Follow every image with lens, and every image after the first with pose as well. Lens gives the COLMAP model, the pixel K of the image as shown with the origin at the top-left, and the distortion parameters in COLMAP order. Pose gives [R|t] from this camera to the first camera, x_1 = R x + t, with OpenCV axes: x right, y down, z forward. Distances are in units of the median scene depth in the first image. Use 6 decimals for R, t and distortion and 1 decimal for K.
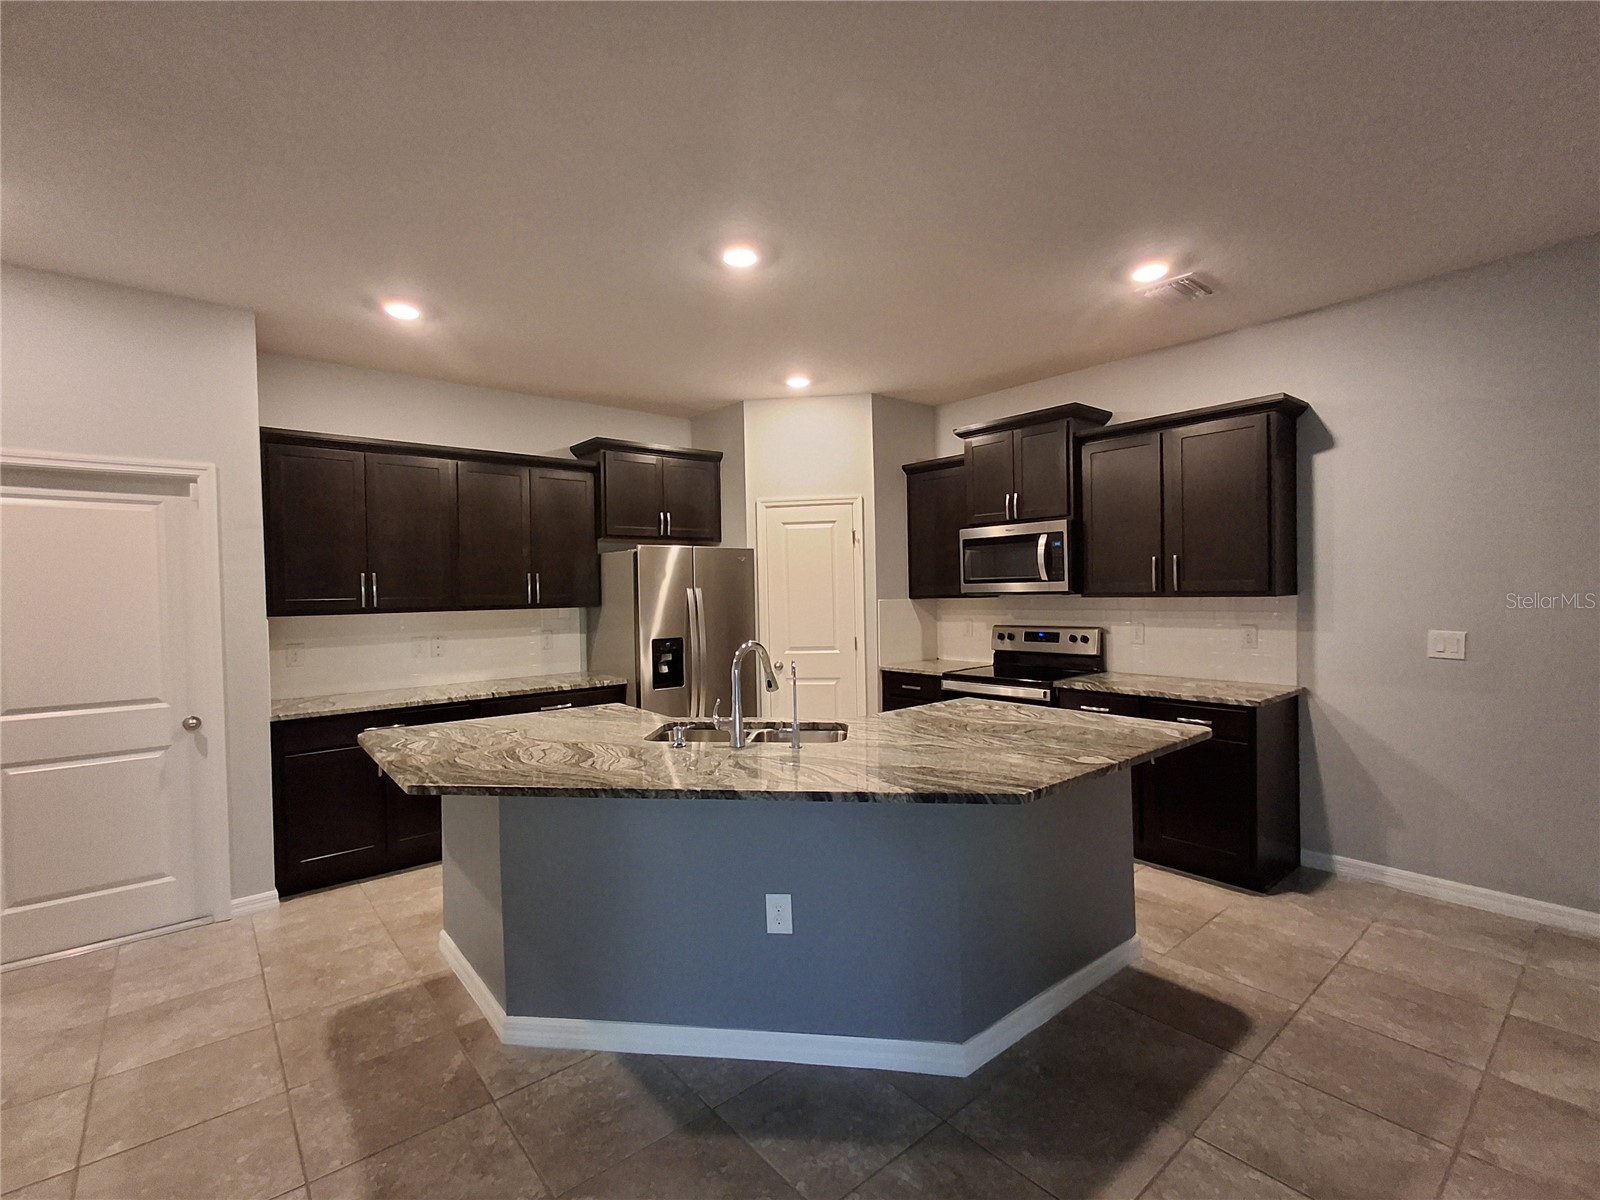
lens RADIAL K [[733.5, 0, 800.0], [0, 733.5, 600.0], [0, 0, 1]] dist [-0.041273, -0.000009]
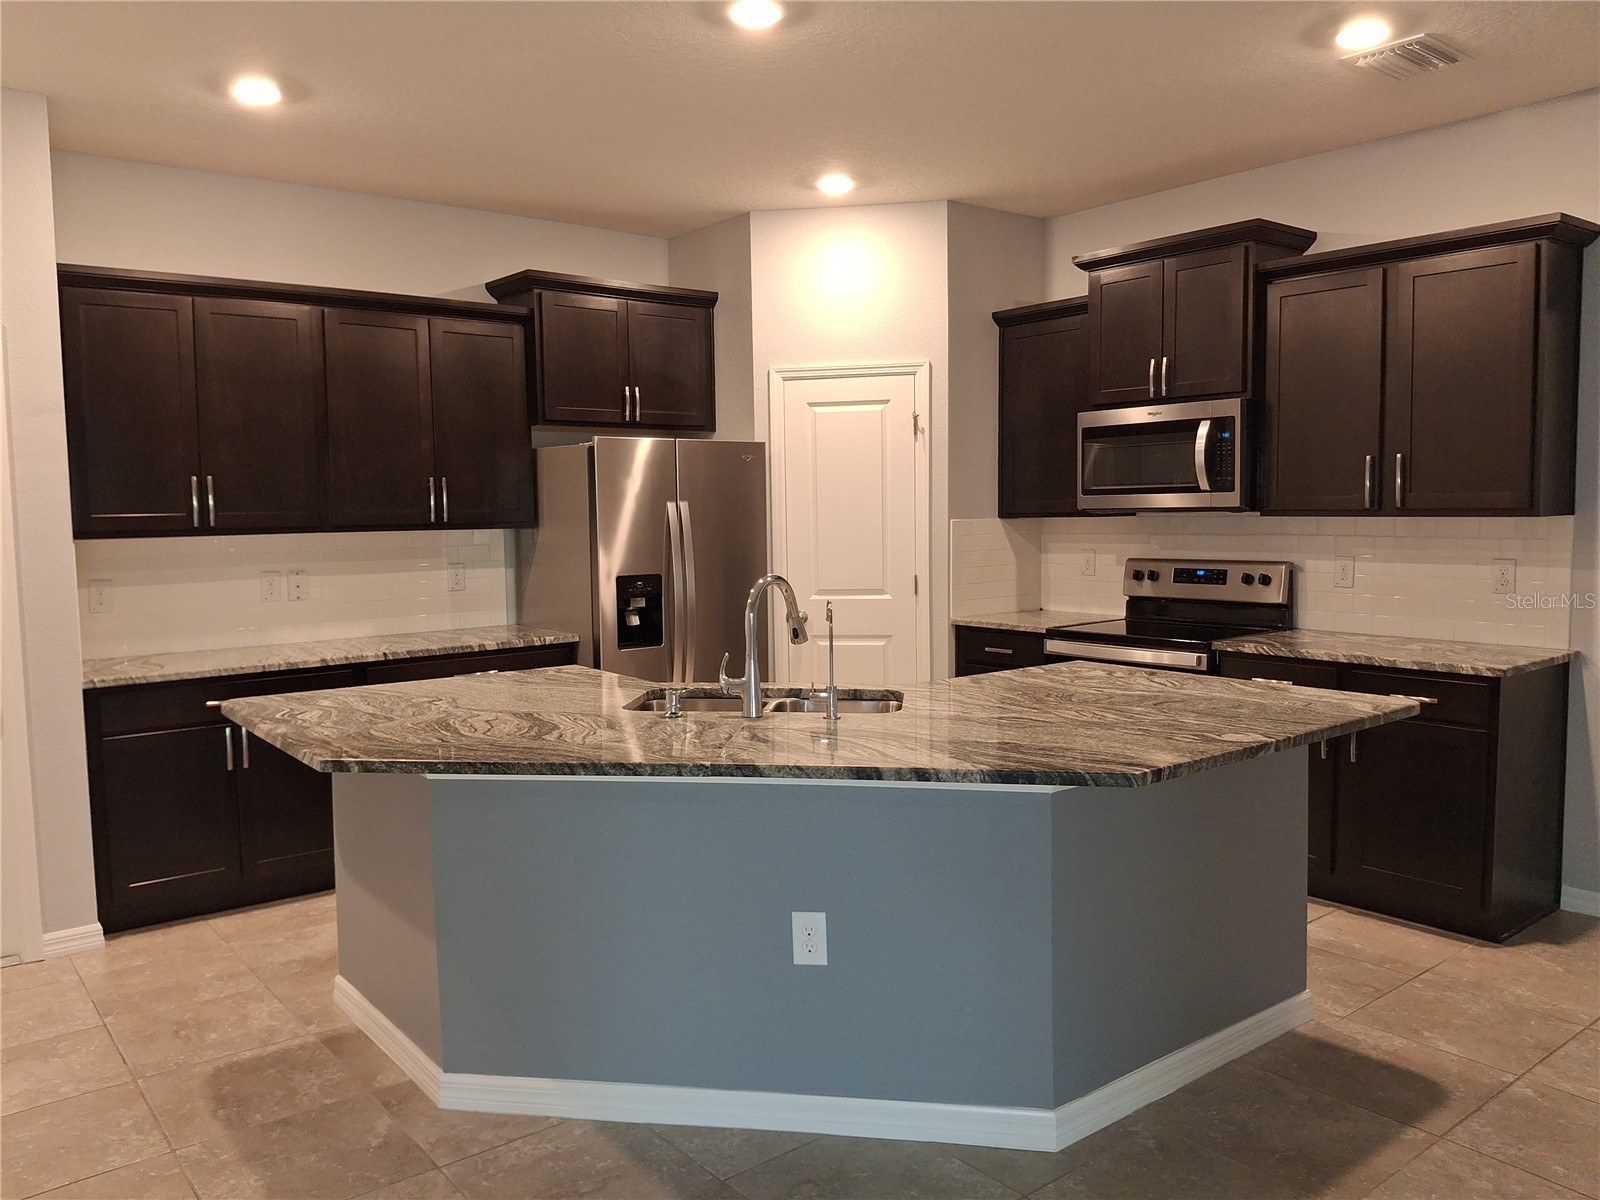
lens RADIAL K [[1173.9, 0, 789.8], [0, 1173.9, 609.1], [0, 0, 1]] dist [0.026764, -0.116262]
pose [[0.999424, 0.006799, -0.033261, -0.007242], [-0.004292, 0.997184, 0.074871, 0.002862], [0.033676, -0.074685, 0.996638, -0.115579]]
